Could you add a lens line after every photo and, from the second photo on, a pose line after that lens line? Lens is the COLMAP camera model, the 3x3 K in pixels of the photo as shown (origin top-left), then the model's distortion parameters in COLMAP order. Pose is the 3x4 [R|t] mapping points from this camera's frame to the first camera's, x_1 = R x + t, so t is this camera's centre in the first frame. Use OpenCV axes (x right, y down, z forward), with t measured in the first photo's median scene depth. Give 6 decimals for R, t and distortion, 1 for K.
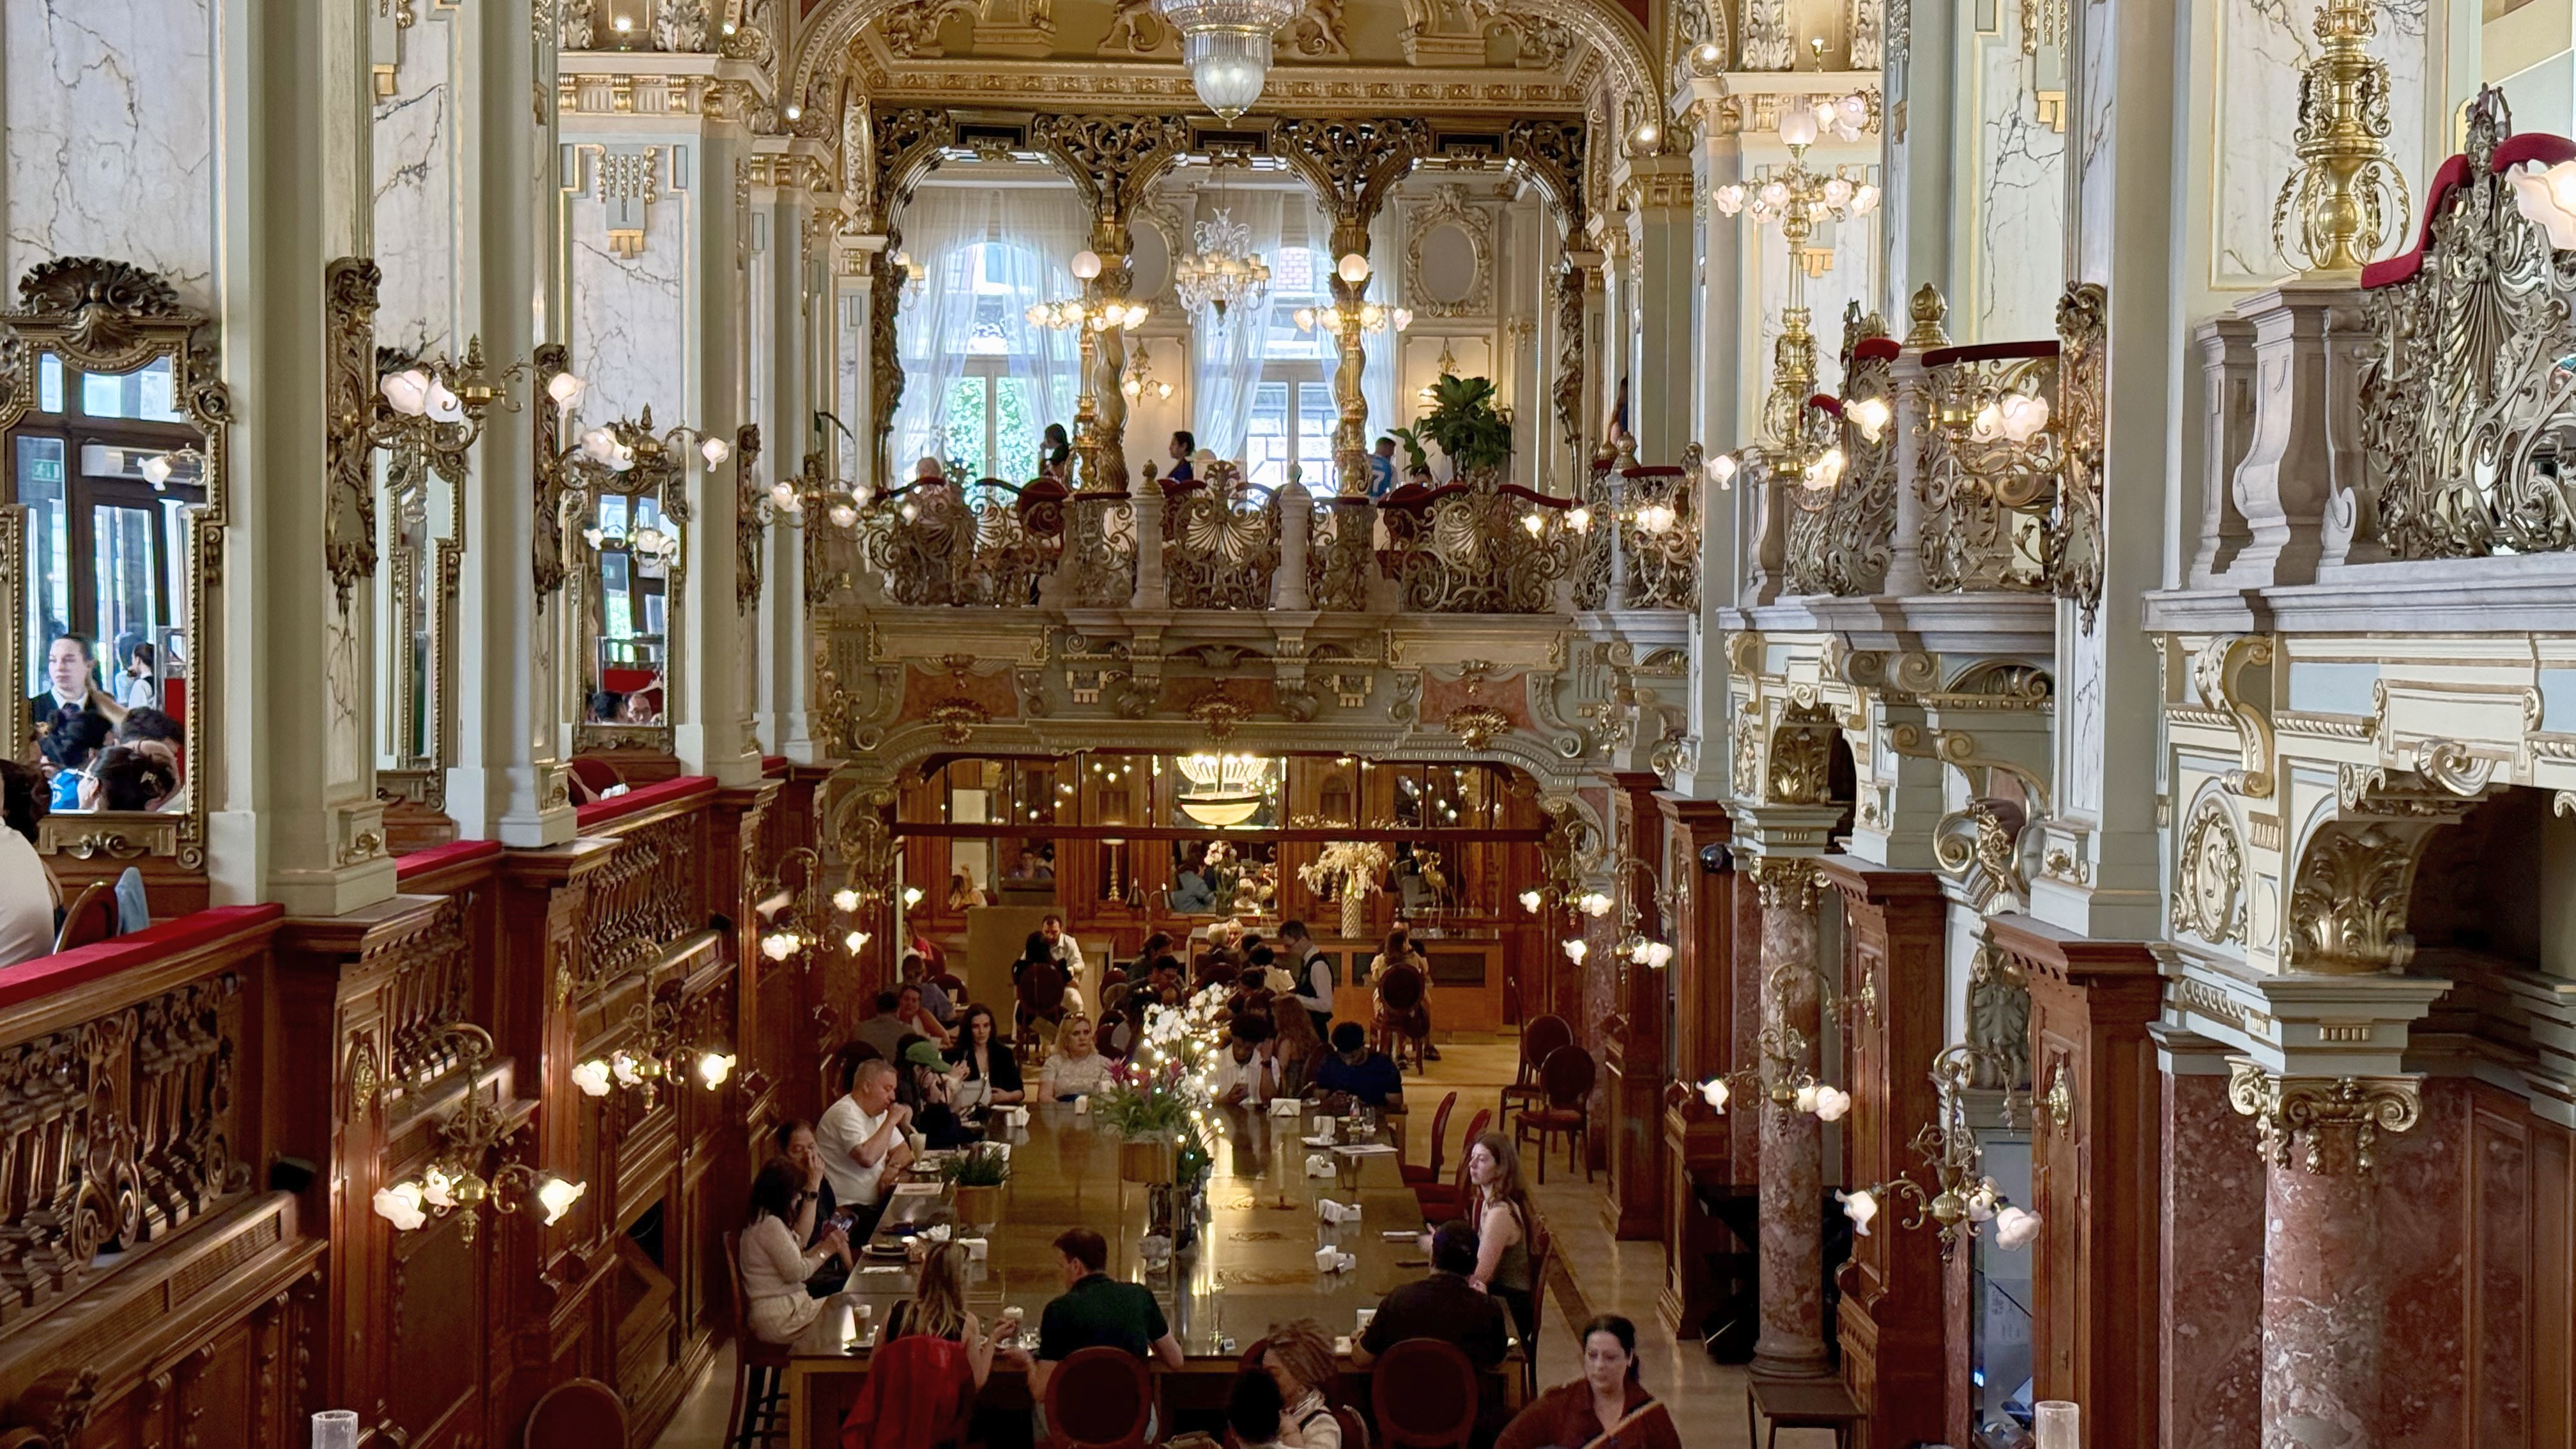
lens RADIAL K [[3629.6, 0, 1288.0], [0, 3629.6, 724.5], [0, 0, 1]] dist [0.150667, -0.155782]
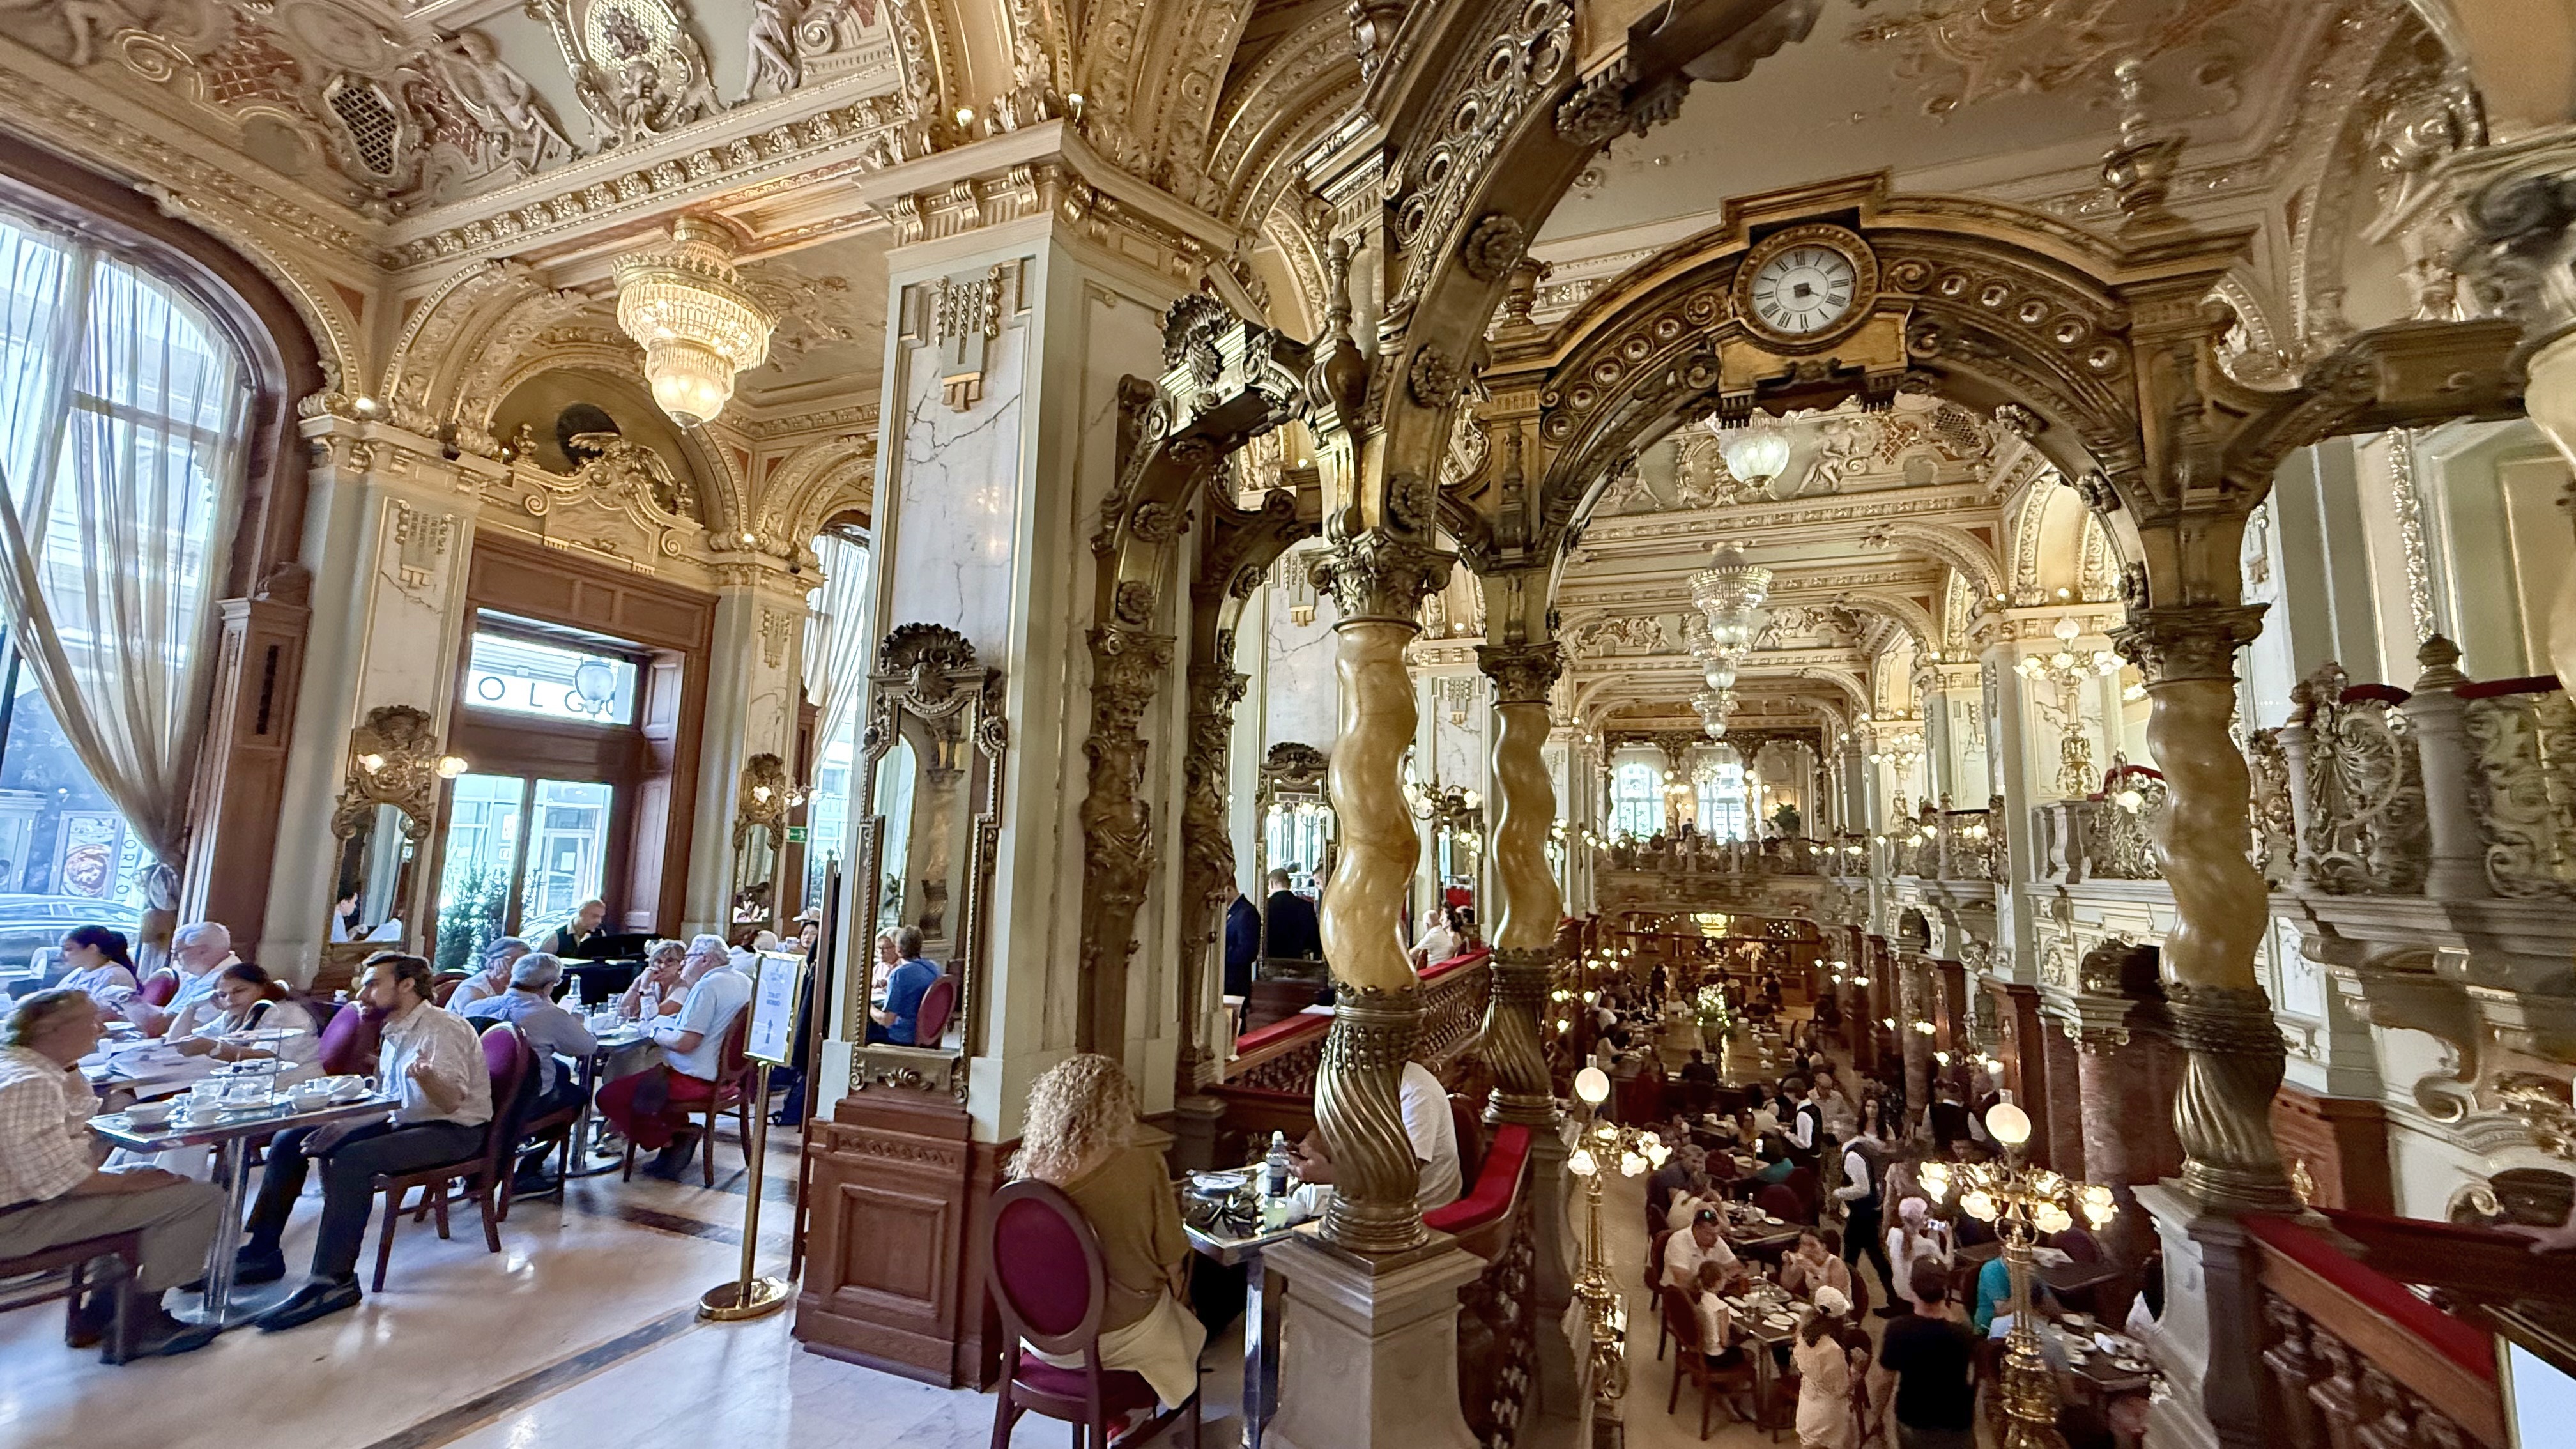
lens RADIAL K [[1024.3, 0, 1286.5], [0, 1024.3, 725.0], [0, 0, 1]] dist [0.000010, 0.000042]
pose [[0.922729, -0.034274, -0.383923, -0.023405], [-0.029484, 0.986845, -0.158960, -0.005315], [0.384321, 0.157996, 0.909579, -0.121960]]
